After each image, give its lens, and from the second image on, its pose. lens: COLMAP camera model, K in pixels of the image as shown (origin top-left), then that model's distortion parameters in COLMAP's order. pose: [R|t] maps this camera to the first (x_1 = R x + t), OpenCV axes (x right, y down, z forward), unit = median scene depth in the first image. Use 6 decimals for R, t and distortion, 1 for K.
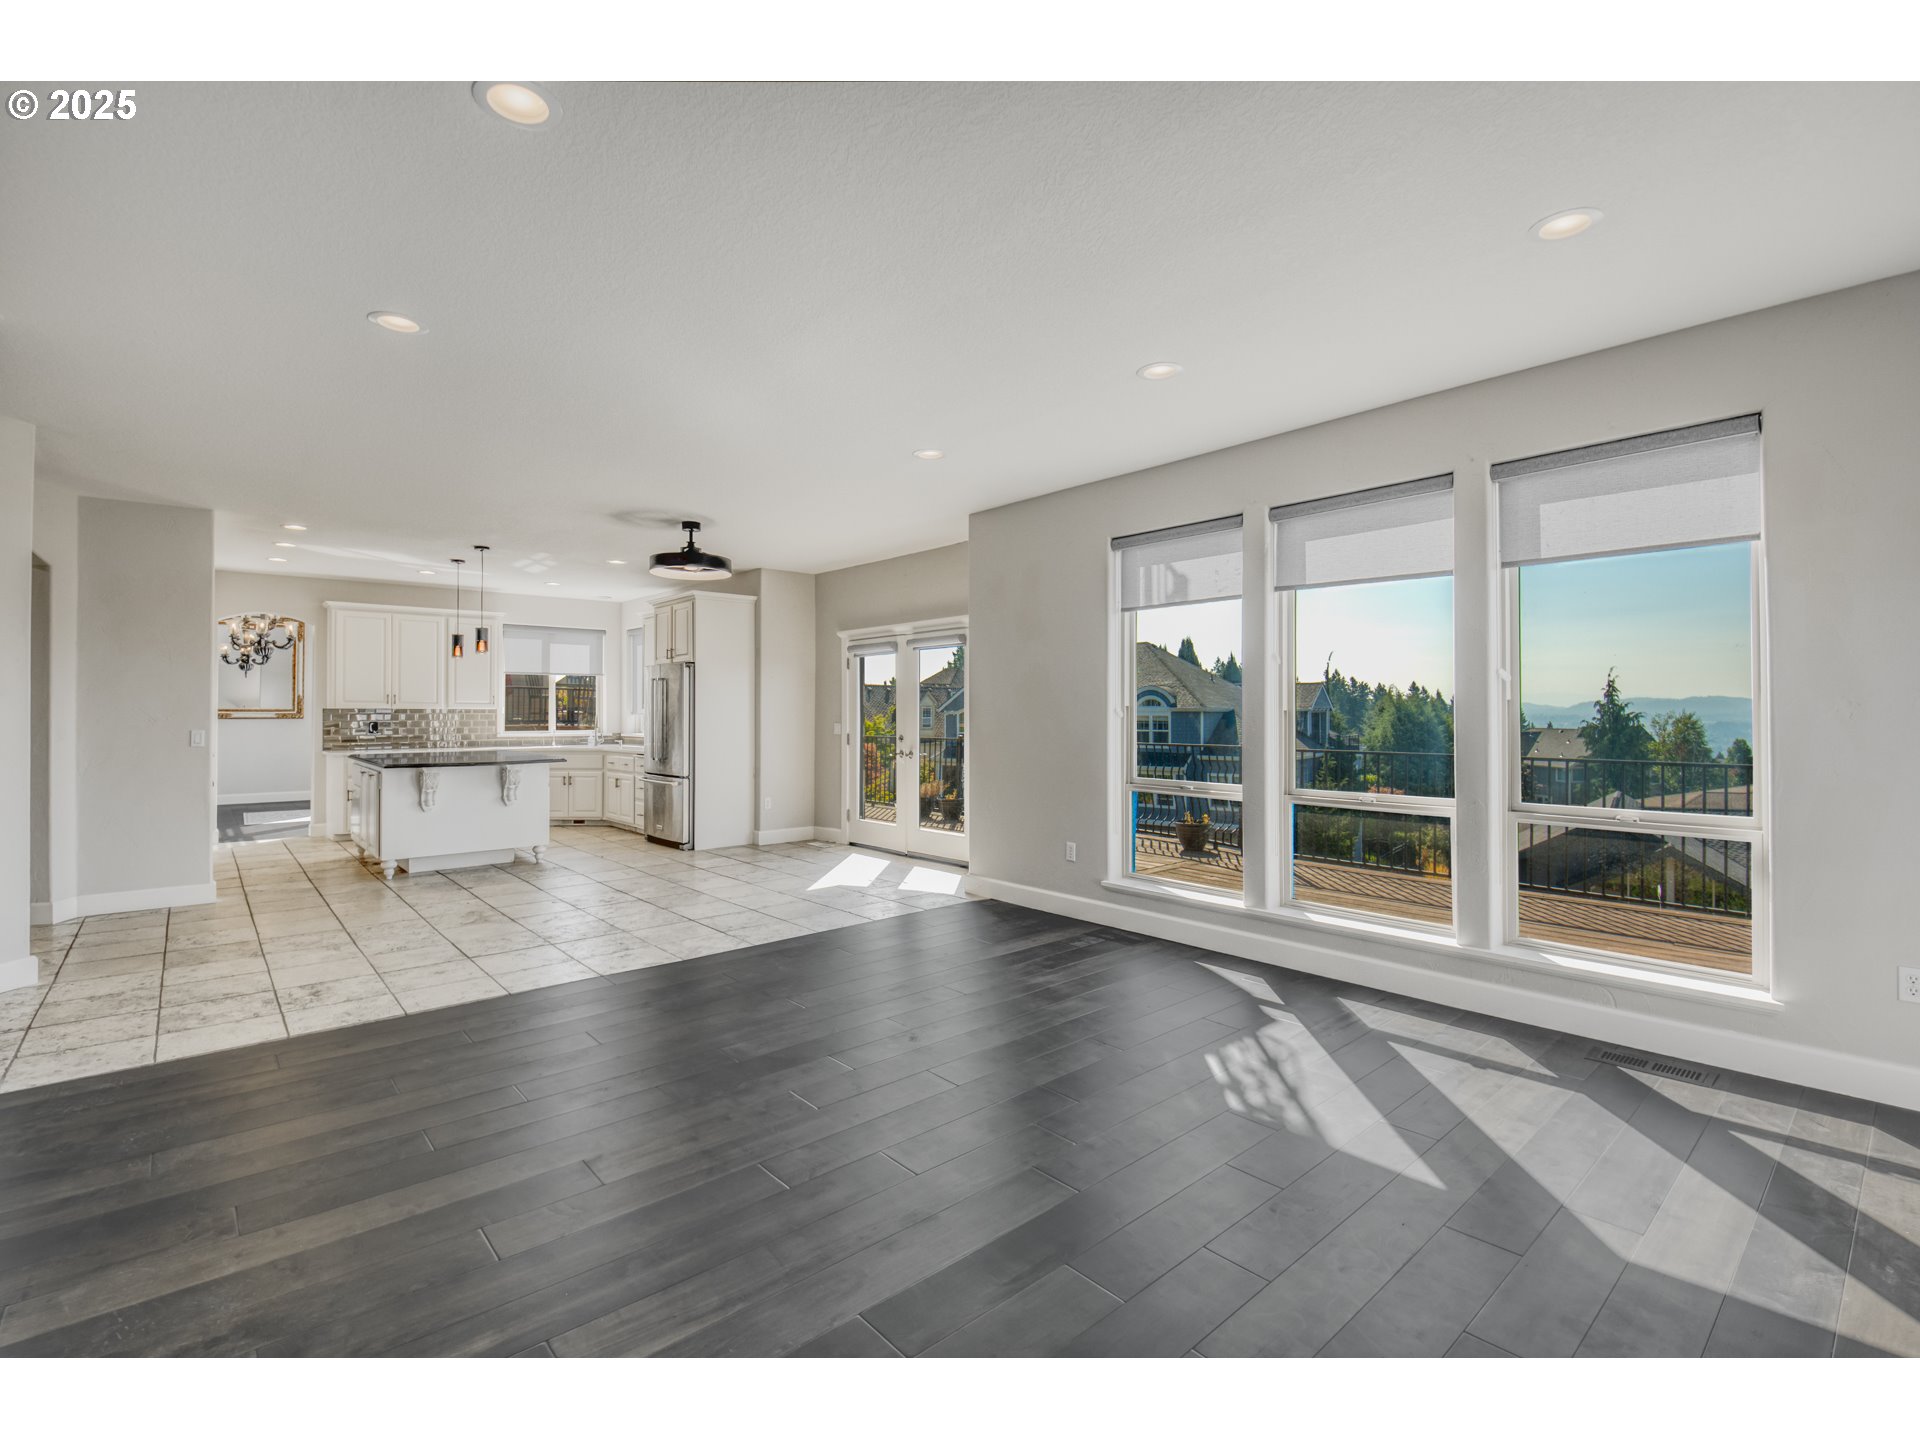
lens RADIAL K [[872.9, 0, 965.3], [0, 872.9, 722.0], [0, 0, 1]] dist [0.000605, -0.000061]
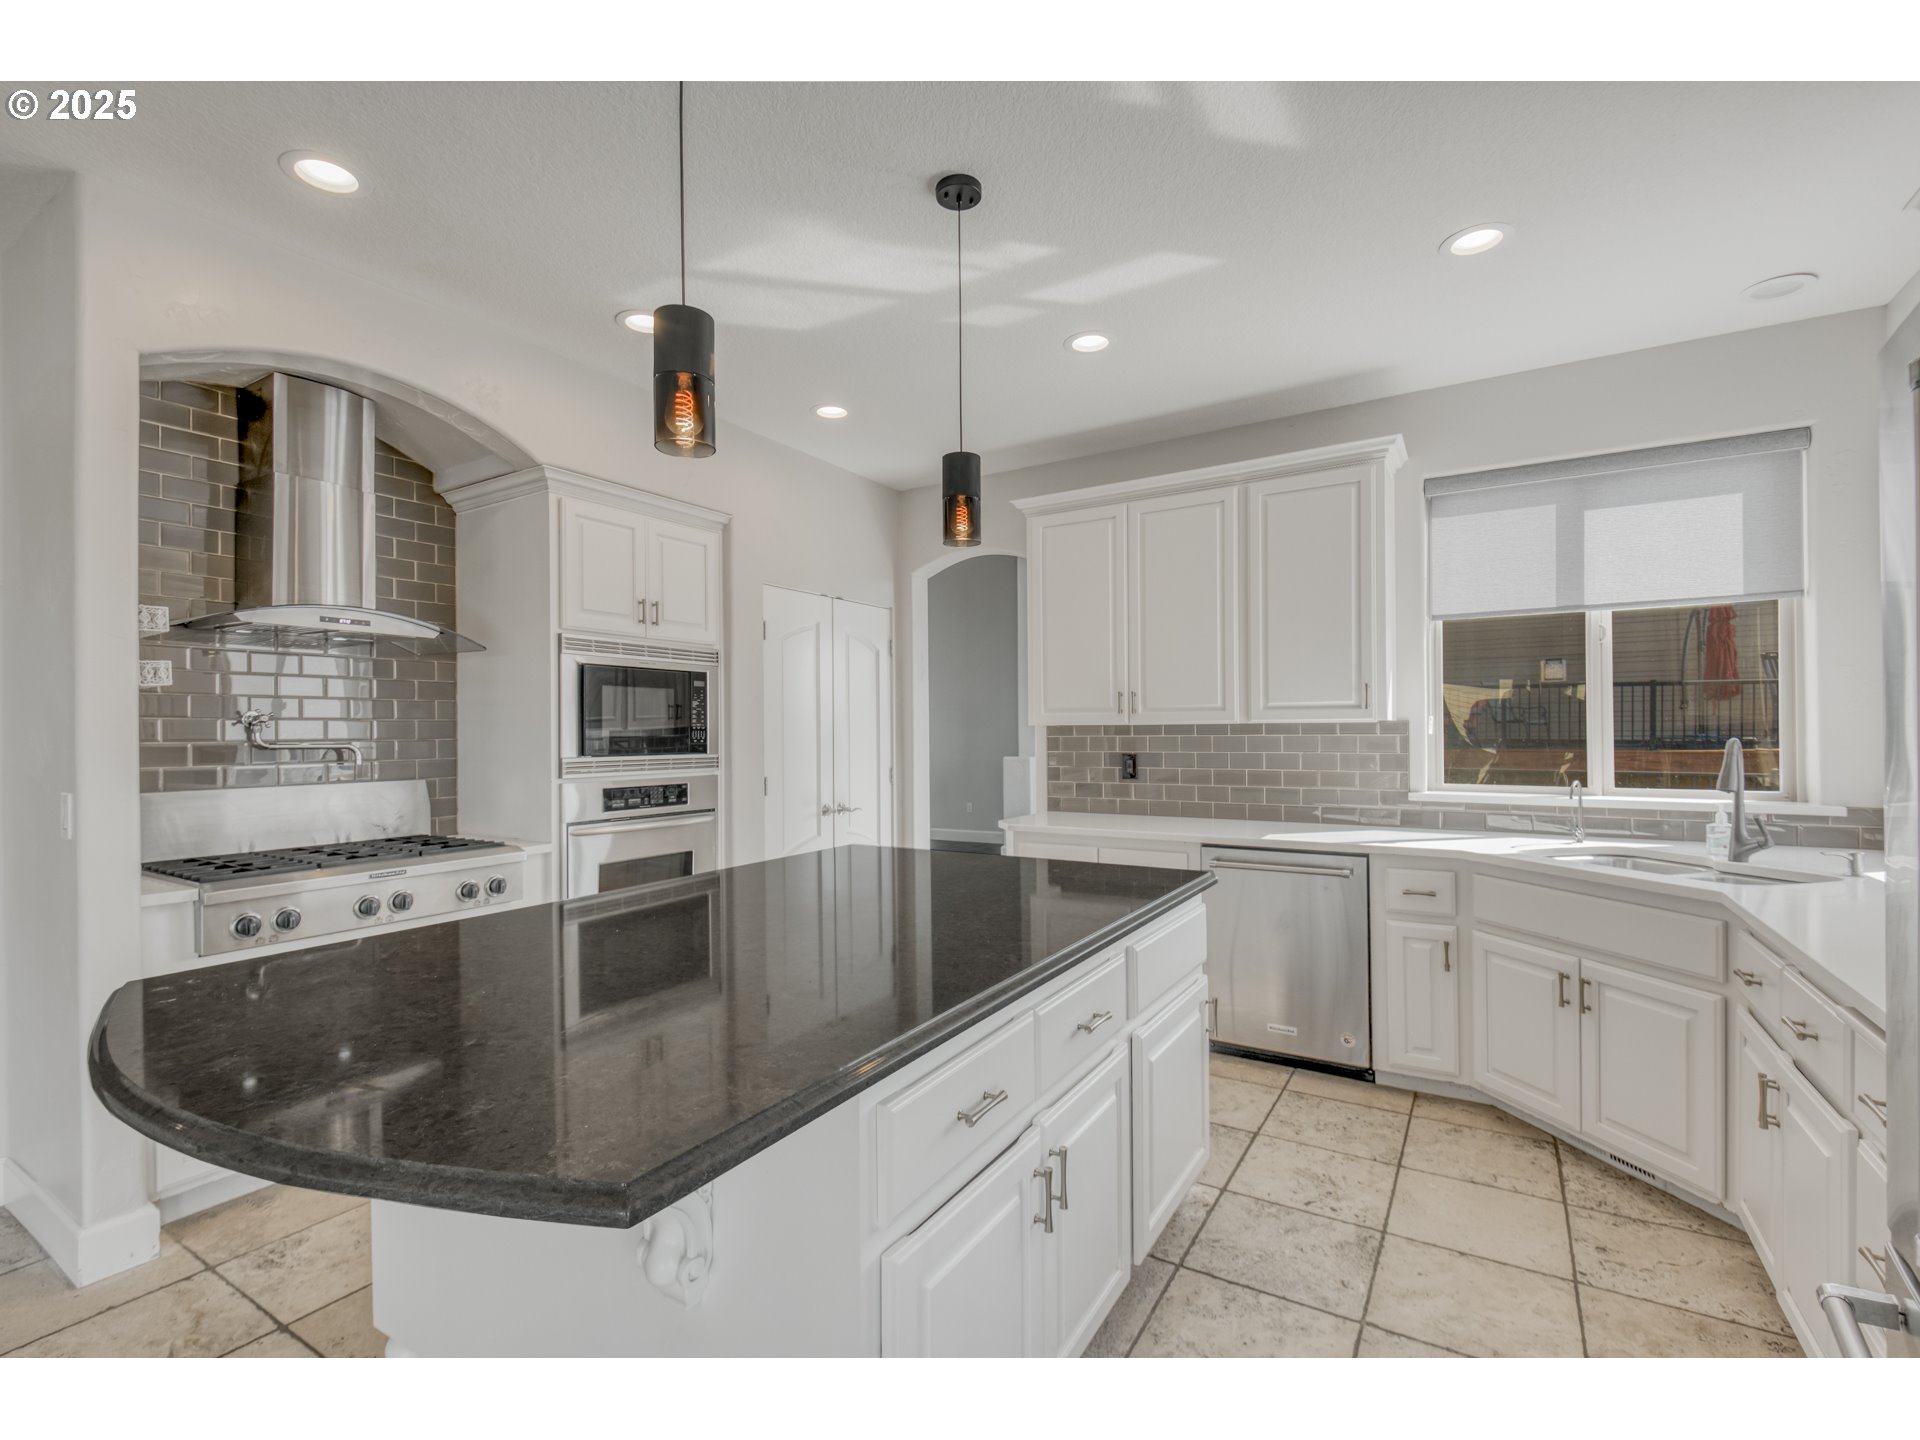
lens RADIAL K [[876.8, 0, 956.7], [0, 876.8, 712.3], [0, 0, 1]] dist [-0.014373, -0.000557]
pose [[0.288945, -0.029960, -0.956877, -0.237711], [0.008106, 0.999551, -0.028848, -0.008868], [0.957311, 0.000579, 0.289058, 0.684995]]
